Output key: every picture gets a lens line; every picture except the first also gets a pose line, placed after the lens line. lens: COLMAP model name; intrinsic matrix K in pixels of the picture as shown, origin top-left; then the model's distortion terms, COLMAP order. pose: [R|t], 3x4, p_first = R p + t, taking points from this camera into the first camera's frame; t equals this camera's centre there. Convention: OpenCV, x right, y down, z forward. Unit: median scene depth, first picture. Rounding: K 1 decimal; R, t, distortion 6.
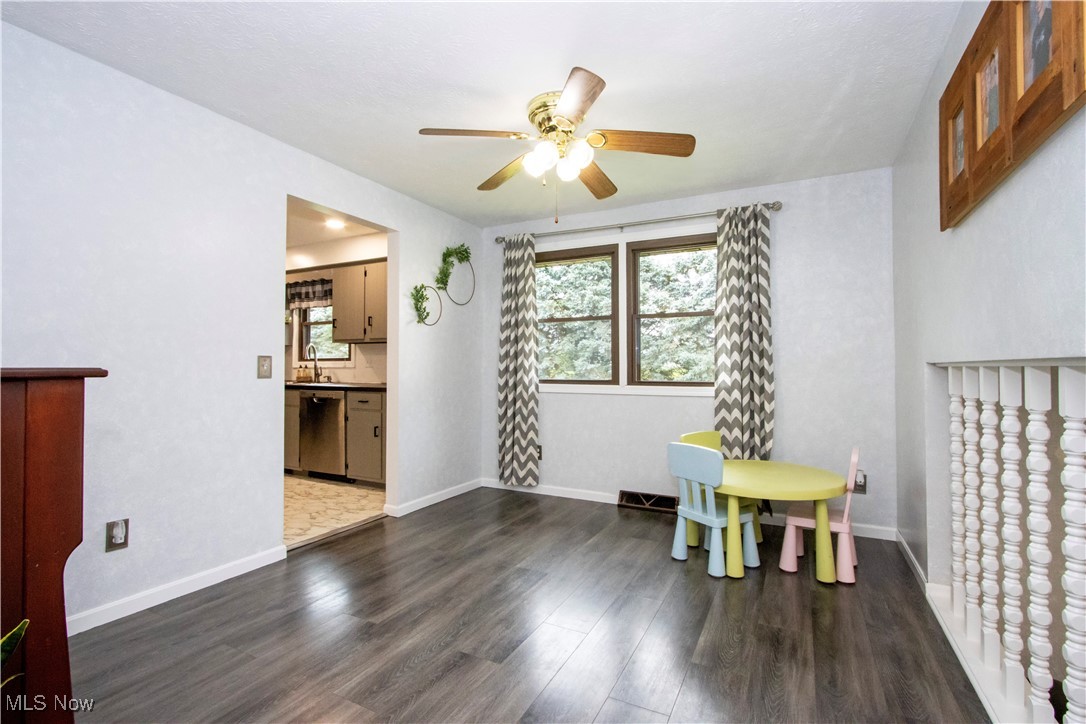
lens RADIAL K [[488.7, 0, 543.0], [0, 488.7, 362.0], [0, 0, 1]] dist [0.078863, 0.000179]
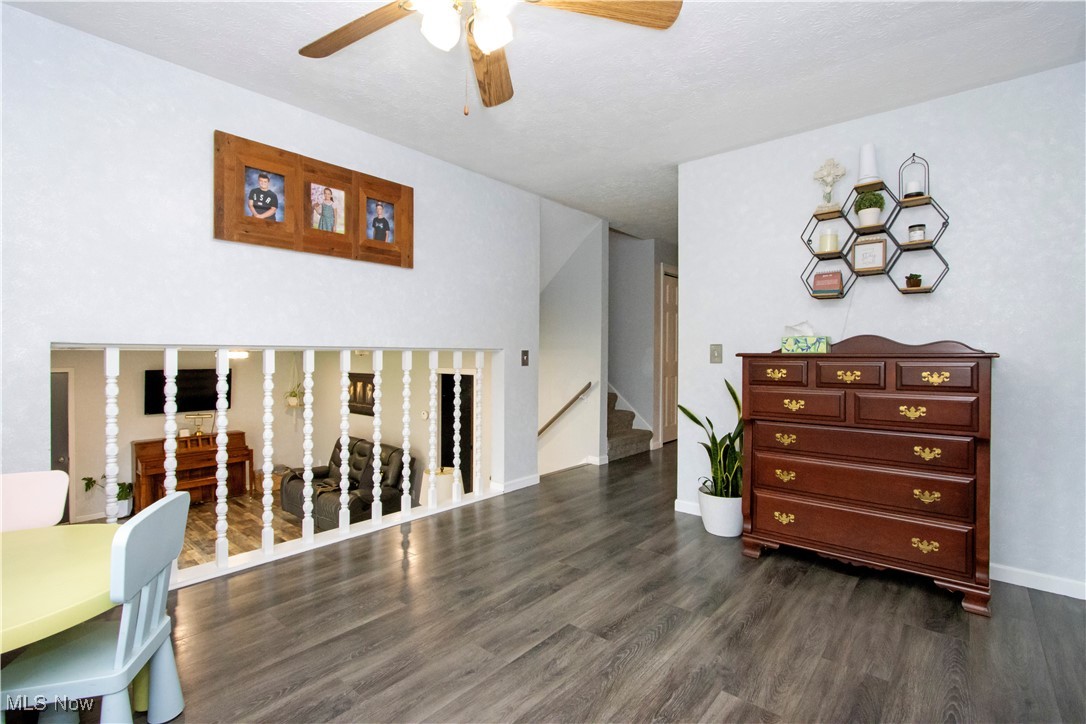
lens RADIAL K [[525.6, 0, 547.1], [0, 525.6, 364.5], [0, 0, 1]] dist [-0.016066, 0.000960]
pose [[-0.974826, -0.003820, 0.222936, -0.277197], [-0.003404, 0.999992, 0.002251, 0.037431], [-0.222942, 0.001435, -0.974831, 2.035710]]
